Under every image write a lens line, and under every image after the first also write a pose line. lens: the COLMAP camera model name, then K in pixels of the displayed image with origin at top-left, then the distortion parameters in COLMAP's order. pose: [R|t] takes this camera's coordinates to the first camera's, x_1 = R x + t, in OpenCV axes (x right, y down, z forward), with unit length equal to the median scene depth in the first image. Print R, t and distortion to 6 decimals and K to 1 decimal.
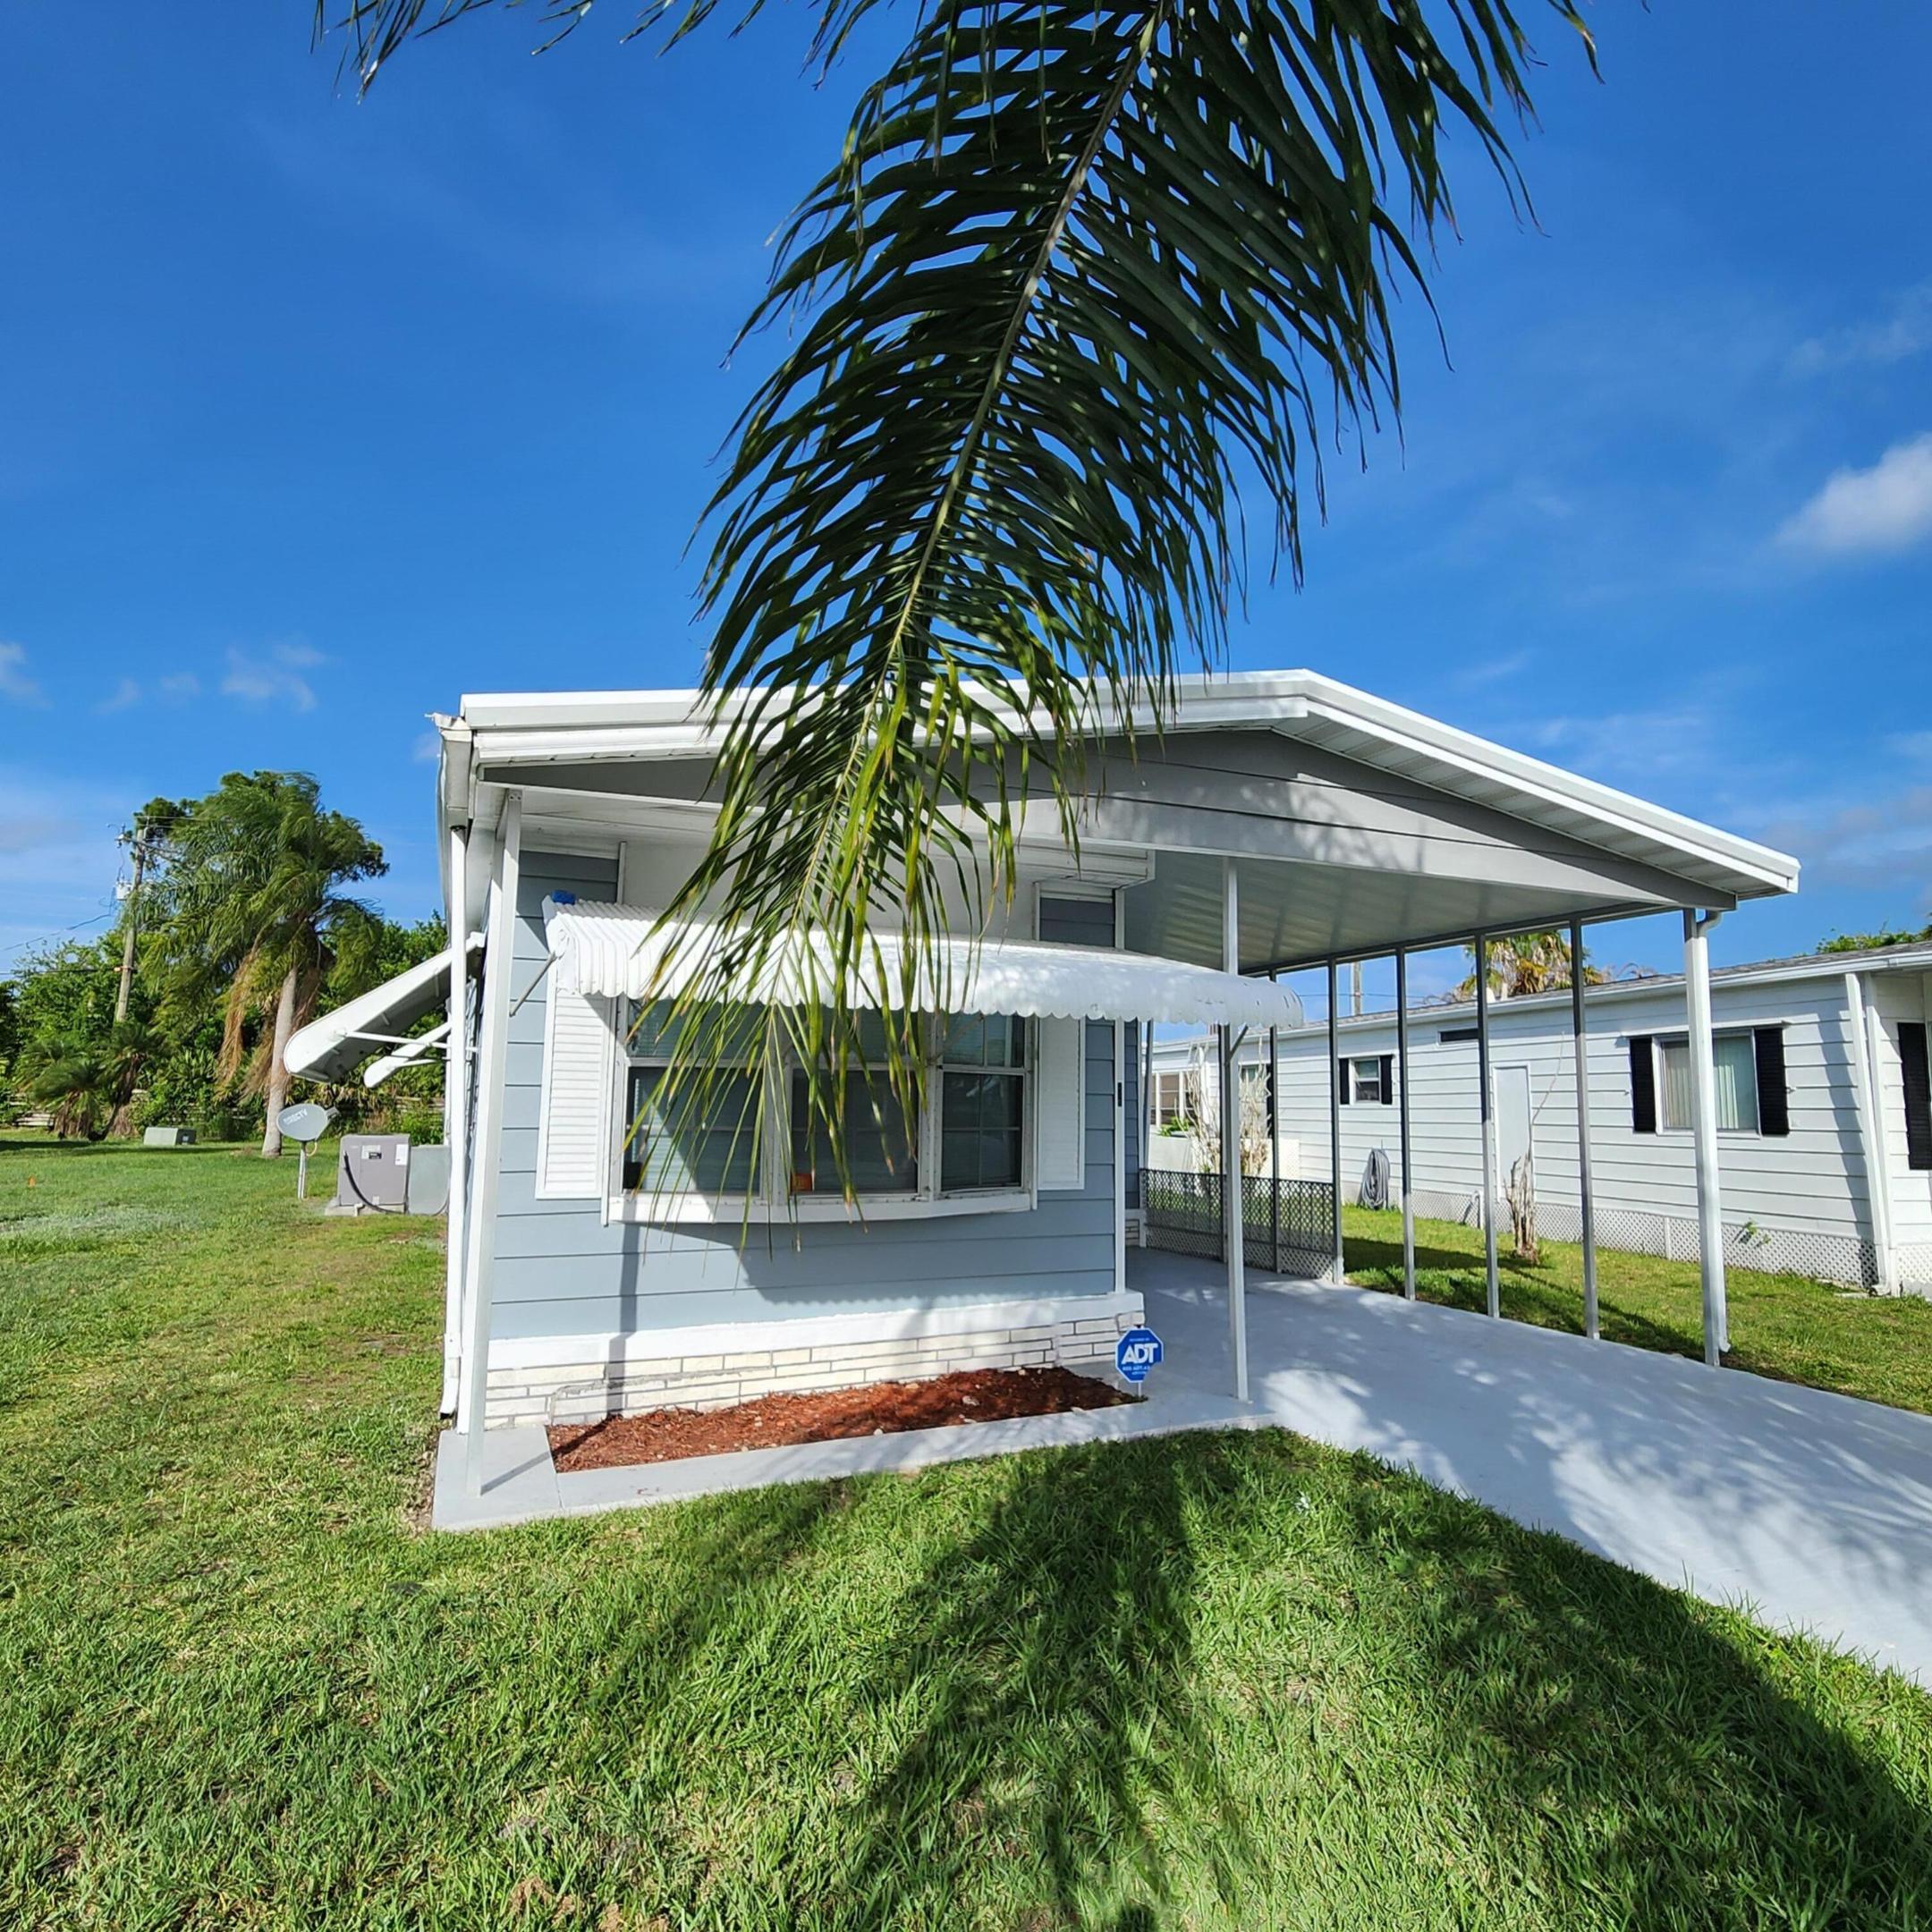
lens RADIAL K [[1145.3, 0, 950.4], [0, 1145.3, 981.0], [0, 0, 1]] dist [0.003472, -0.003530]
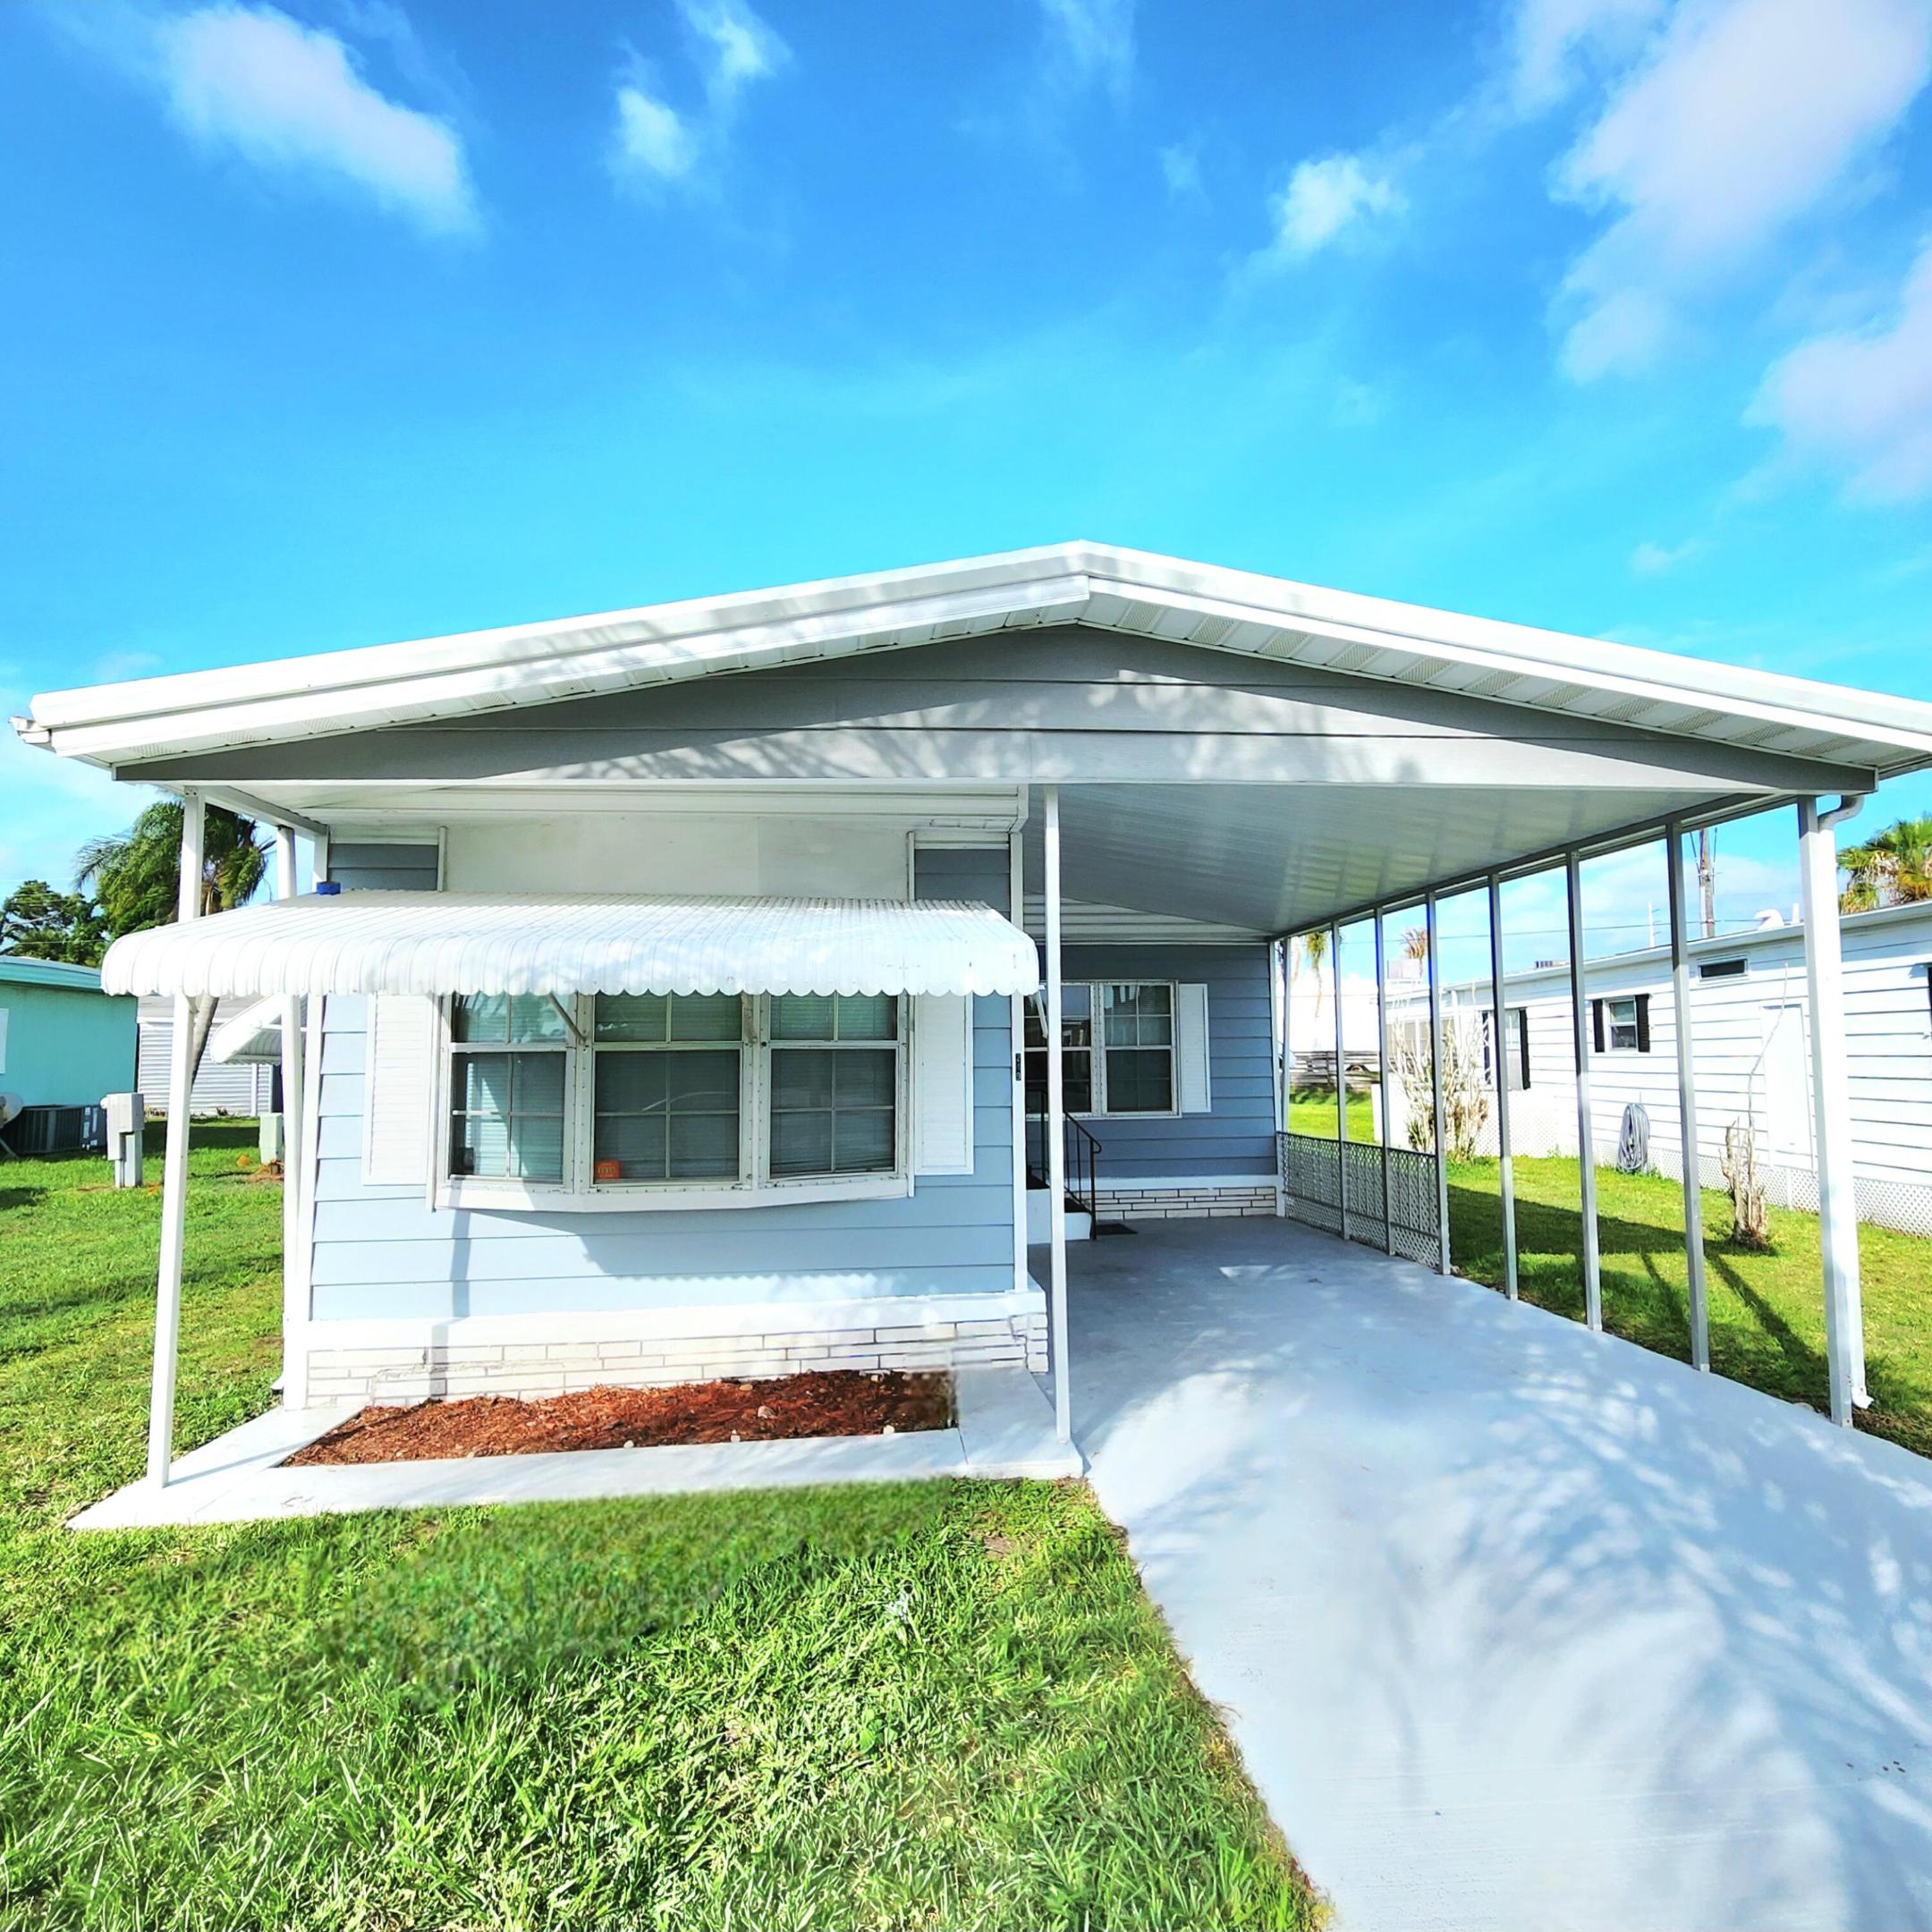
lens RADIAL K [[1082.0, 0, 960.9], [0, 1082.0, 989.2], [0, 0, 1]] dist [0.005415, -0.003058]
pose [[0.954951, -0.038470, -0.294260, 0.405735], [0.052285, 0.997862, 0.039225, 0.005310], [0.292121, -0.052843, 0.954920, 0.225110]]
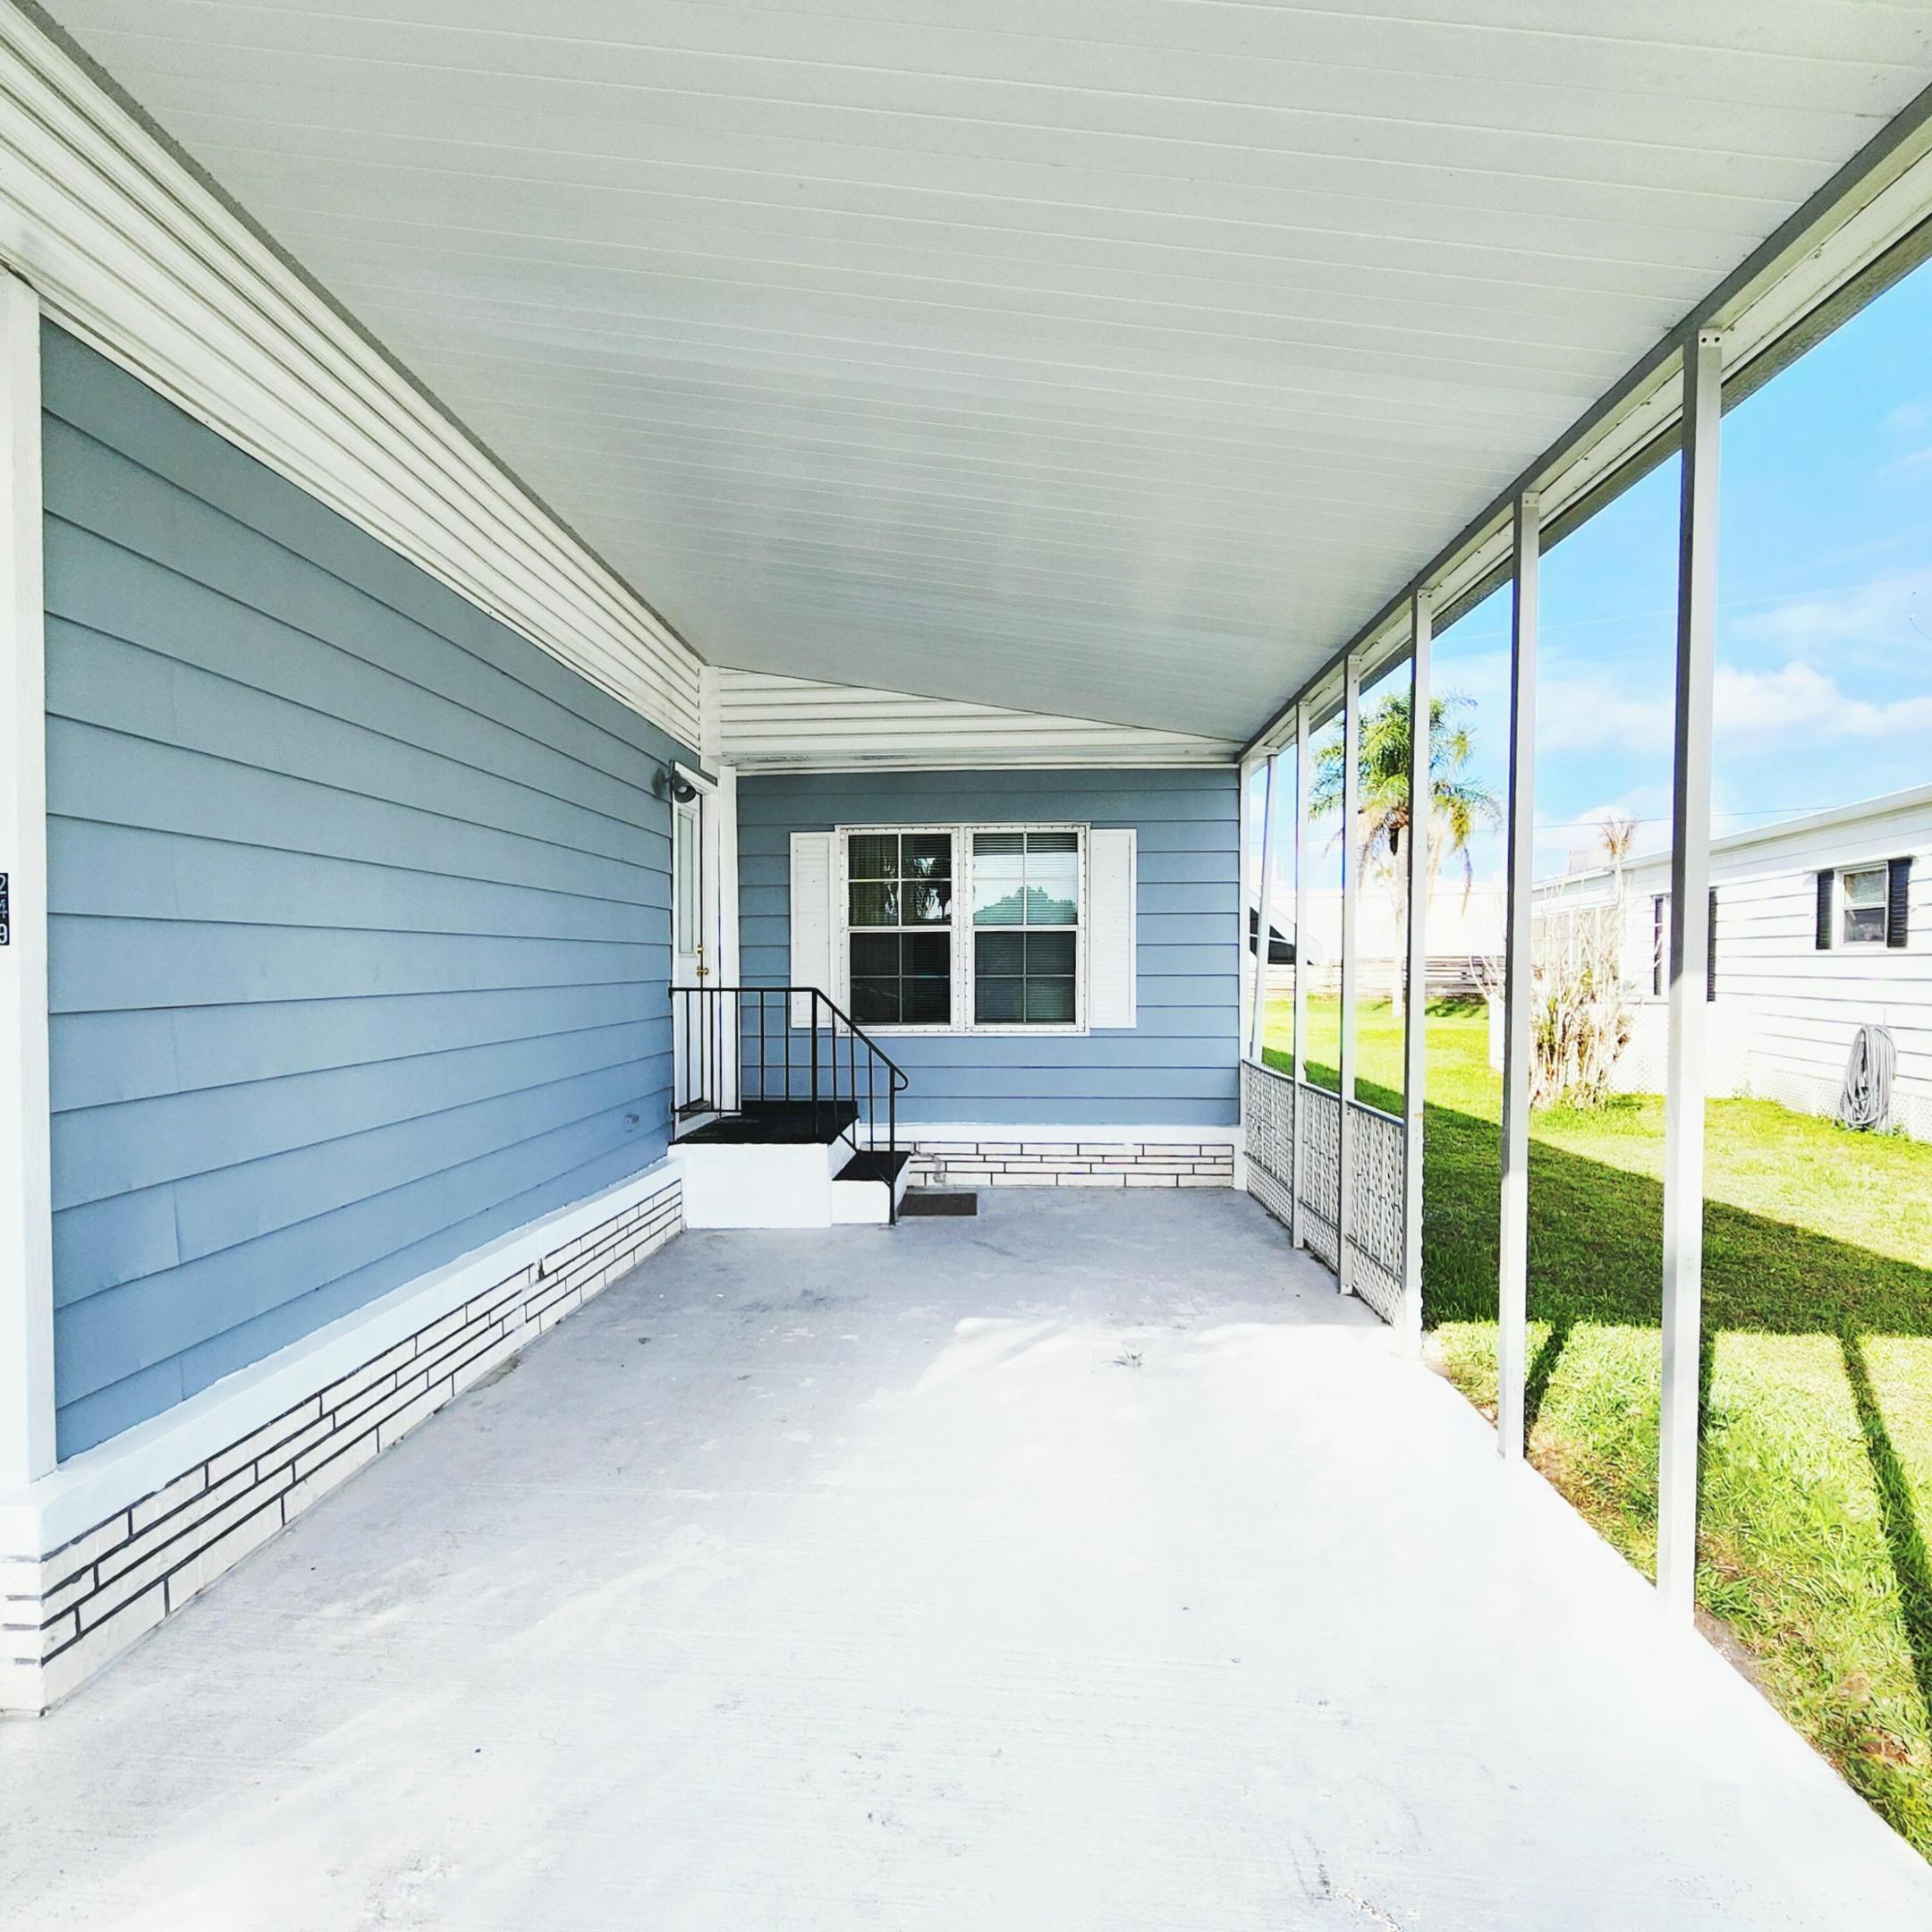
lens RADIAL K [[1082.0, 0, 956.7], [0, 1082.0, 1001.1], [0, 0, 1]] dist [0.005415, -0.003058]
pose [[0.897737, 0.004471, -0.440510, 0.619134], [0.058049, 0.990029, 0.128348, 0.119306], [0.436691, -0.140794, 0.888526, 0.986549]]
